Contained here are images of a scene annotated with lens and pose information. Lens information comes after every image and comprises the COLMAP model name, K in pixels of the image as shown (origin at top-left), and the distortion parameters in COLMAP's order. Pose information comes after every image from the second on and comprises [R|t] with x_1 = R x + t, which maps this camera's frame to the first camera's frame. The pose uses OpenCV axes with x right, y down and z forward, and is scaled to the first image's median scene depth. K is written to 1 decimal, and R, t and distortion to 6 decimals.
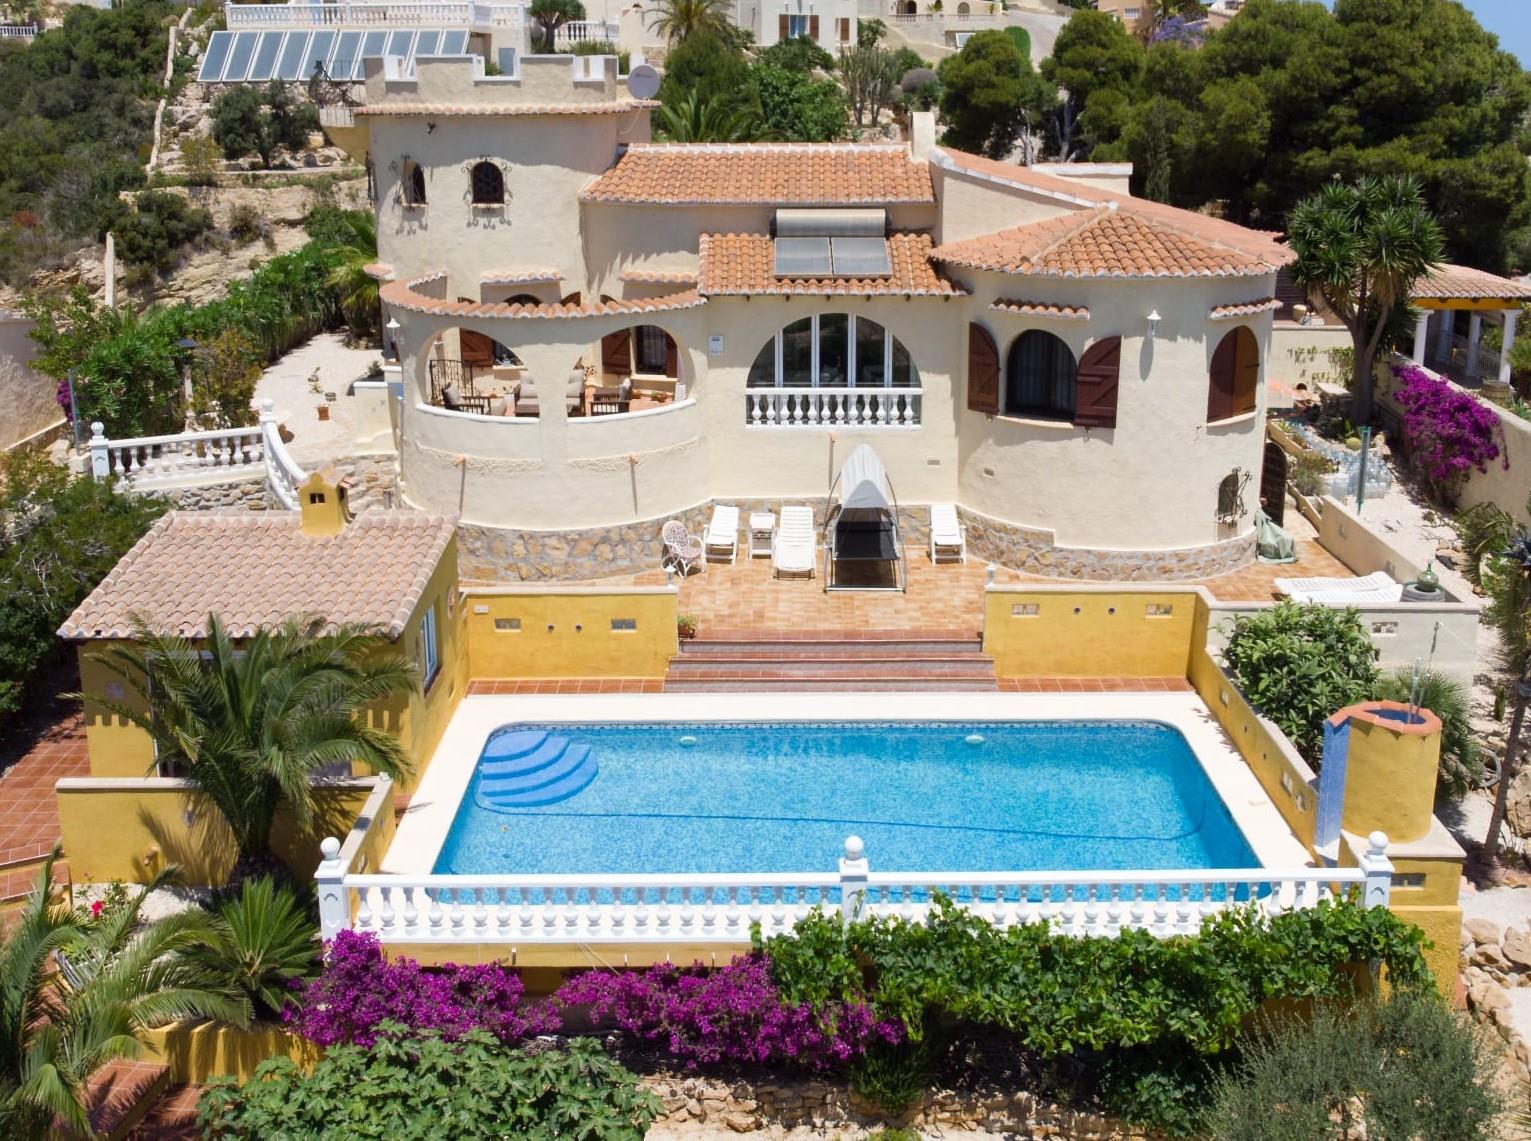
lens RADIAL K [[1428.0, 0, 794.5], [0, 1428.0, 570.8], [0, 0, 1]] dist [-0.002746, 0.008033]
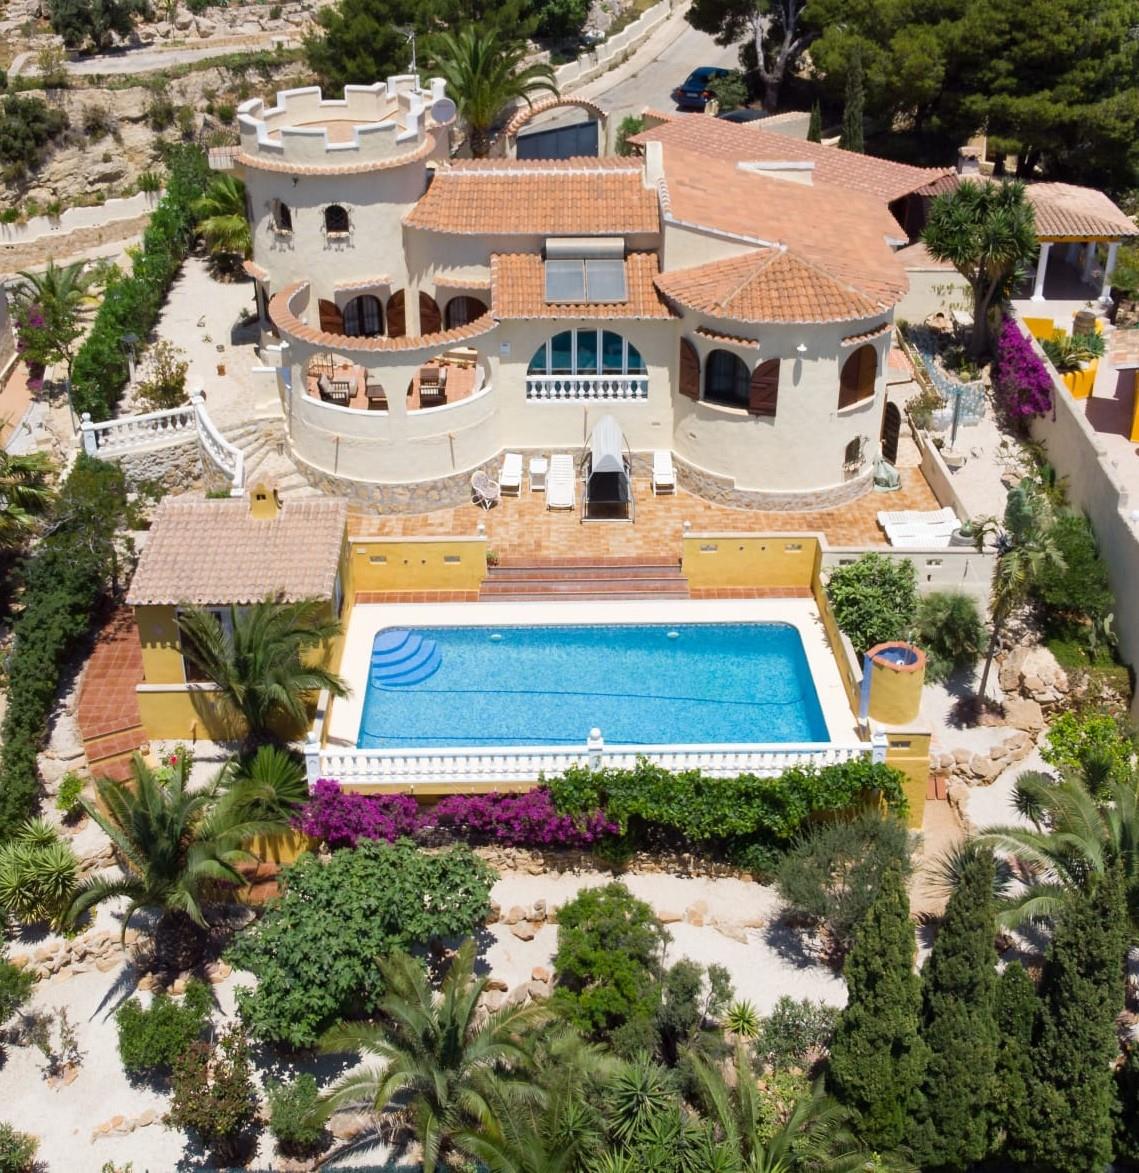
lens RADIAL K [[1620.8, 0, 569.5], [0, 1620.8, 586.5], [0, 0, 1]] dist [0.048562, -0.045126]
pose [[0.999943, -0.006594, 0.008410, -0.005663], [0.003920, 0.958431, 0.285298, -0.405224], [-0.009942, -0.285249, 0.958402, -0.657240]]
